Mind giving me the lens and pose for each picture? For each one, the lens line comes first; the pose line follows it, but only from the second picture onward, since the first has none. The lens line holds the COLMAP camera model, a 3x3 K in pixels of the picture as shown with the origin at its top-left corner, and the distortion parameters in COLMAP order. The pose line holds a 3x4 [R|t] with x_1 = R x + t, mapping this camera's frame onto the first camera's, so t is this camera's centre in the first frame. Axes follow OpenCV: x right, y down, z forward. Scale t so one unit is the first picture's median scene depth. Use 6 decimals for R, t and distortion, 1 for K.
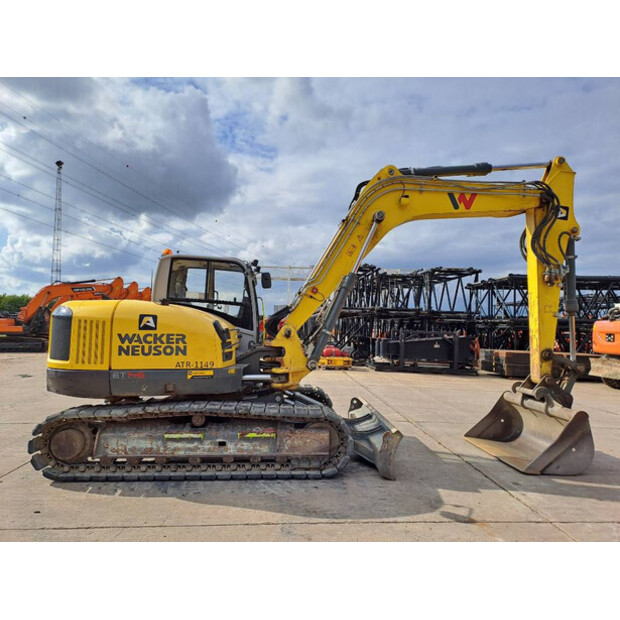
lens RADIAL K [[458.9, 0, 301.9], [0, 458.9, 311.6], [0, 0, 1]] dist [0.088019, -0.102029]
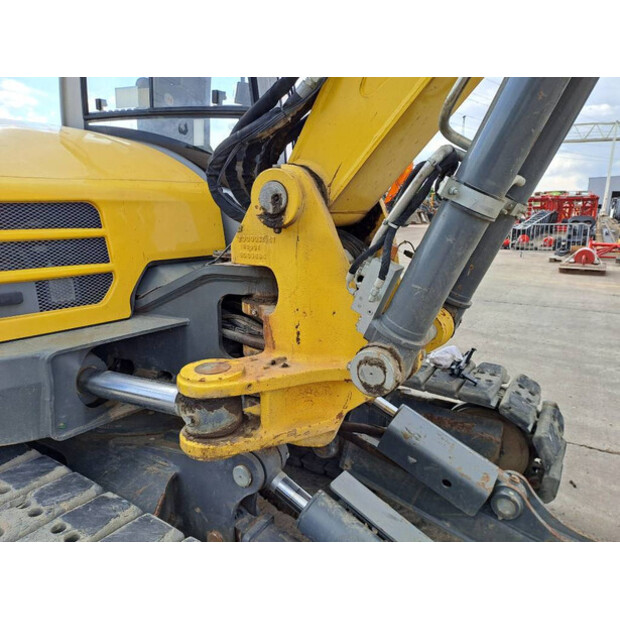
lens RADIAL K [[477.8, 0, 310.0], [0, 477.8, 310.0], [0, 0, 1]] dist [0.165756, -0.261110]
pose [[0.818087, 0.111709, -0.564140, 0.121393], [0.020962, 0.974509, 0.223366, 0.046180], [0.574712, -0.194558, 0.794892, 0.856122]]
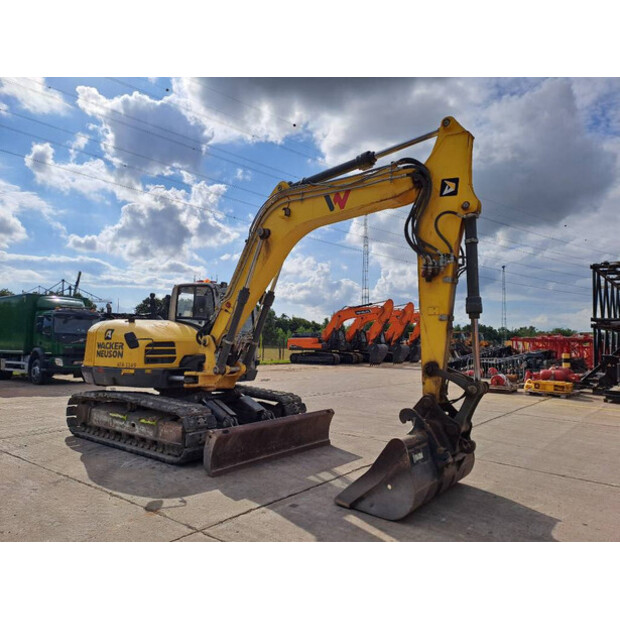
lens RADIAL K [[477.8, 0, 310.0], [0, 477.8, 310.0], [0, 0, 1]] dist [0.165756, -0.261110]
pose [[0.722745, -0.050134, -0.689294, 1.073963], [0.016846, 0.998347, -0.054949, 0.037499], [0.690909, 0.028102, 0.722395, 0.298729]]
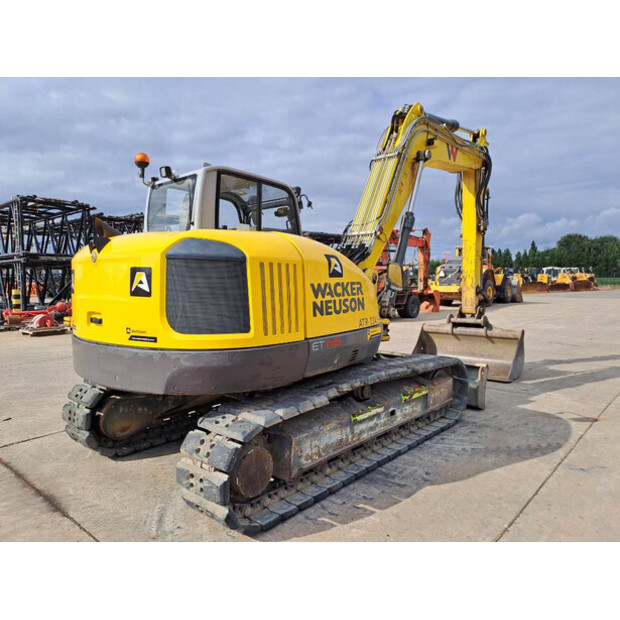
lens RADIAL K [[471.6, 0, 310.0], [0, 471.6, 310.0], [0, 0, 1]] dist [0.056987, -0.001253]
pose [[0.701600, -0.075140, 0.708598, -0.784177], [0.004063, 0.994830, 0.101469, 0.015345], [-0.712559, -0.068312, 0.698279, 0.481505]]
